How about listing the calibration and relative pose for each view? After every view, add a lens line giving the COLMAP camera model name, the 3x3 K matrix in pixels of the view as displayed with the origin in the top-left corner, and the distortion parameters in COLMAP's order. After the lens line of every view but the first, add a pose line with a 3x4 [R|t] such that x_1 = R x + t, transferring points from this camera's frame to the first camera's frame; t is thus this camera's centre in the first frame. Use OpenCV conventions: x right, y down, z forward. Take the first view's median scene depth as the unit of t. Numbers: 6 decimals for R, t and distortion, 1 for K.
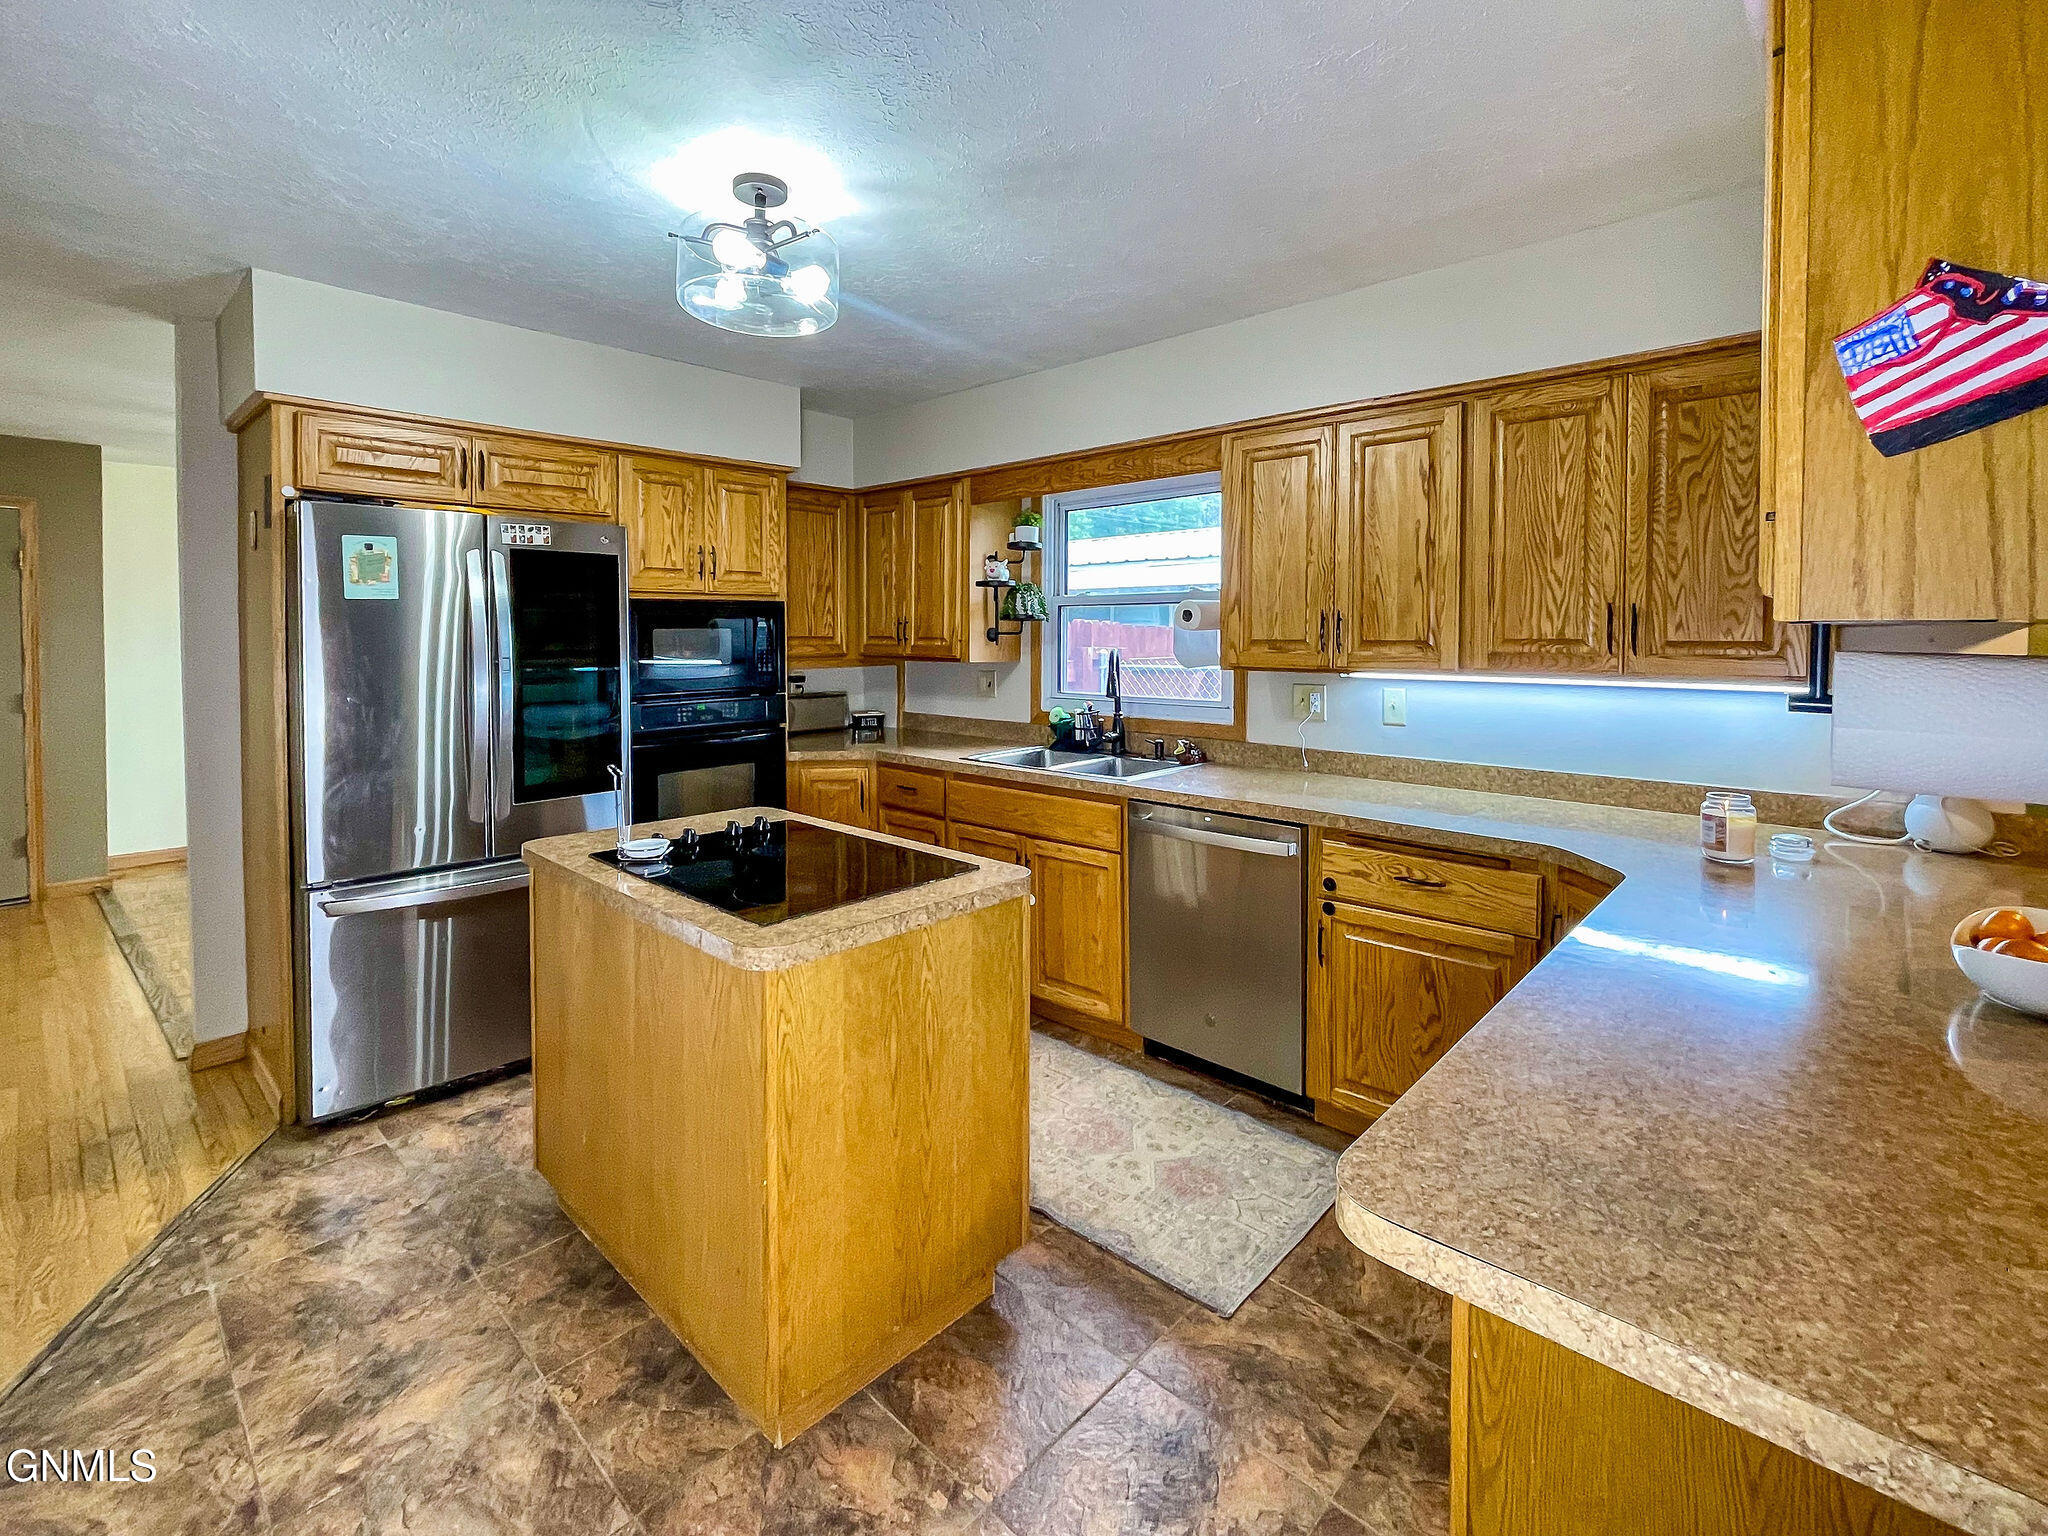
lens RADIAL K [[948.0, 0, 1024.4], [0, 948.0, 647.5], [0, 0, 1]] dist [-0.001599, 0.000144]
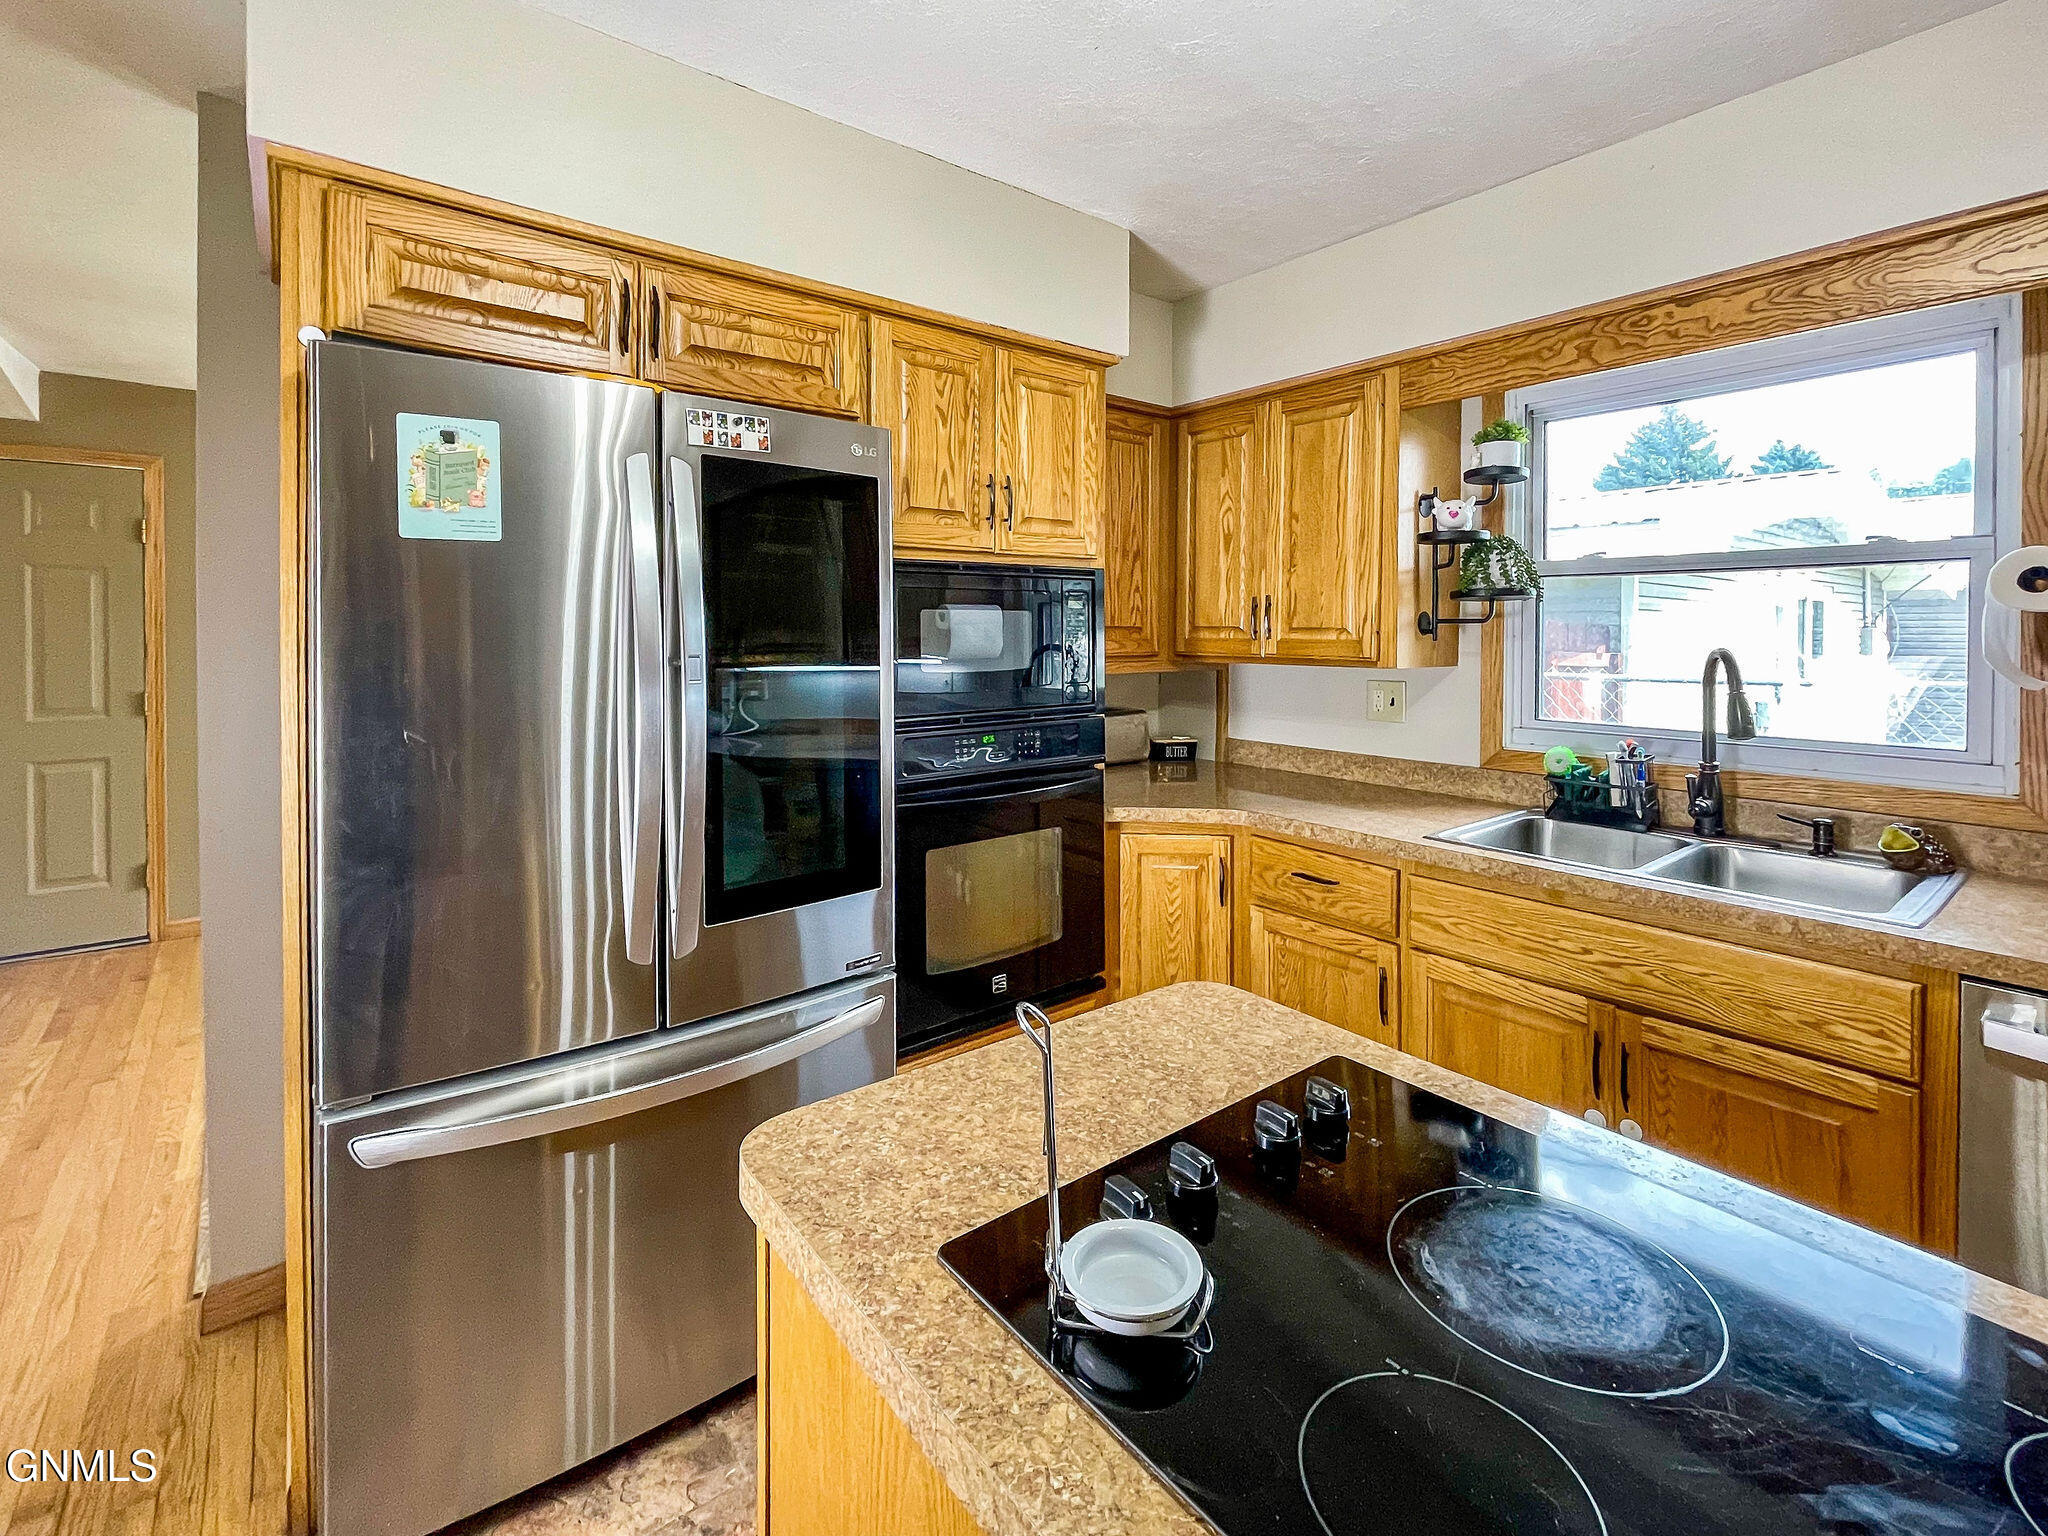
lens RADIAL K [[910.4, 0, 1011.4], [0, 910.4, 642.4], [0, 0, 1]] dist [0.000310, 0.000002]
pose [[0.988385, 0.006324, -0.151841, -0.236524], [-0.006879, 0.999971, -0.003129, 0.002592], [0.151817, 0.004137, 0.988400, 0.420524]]
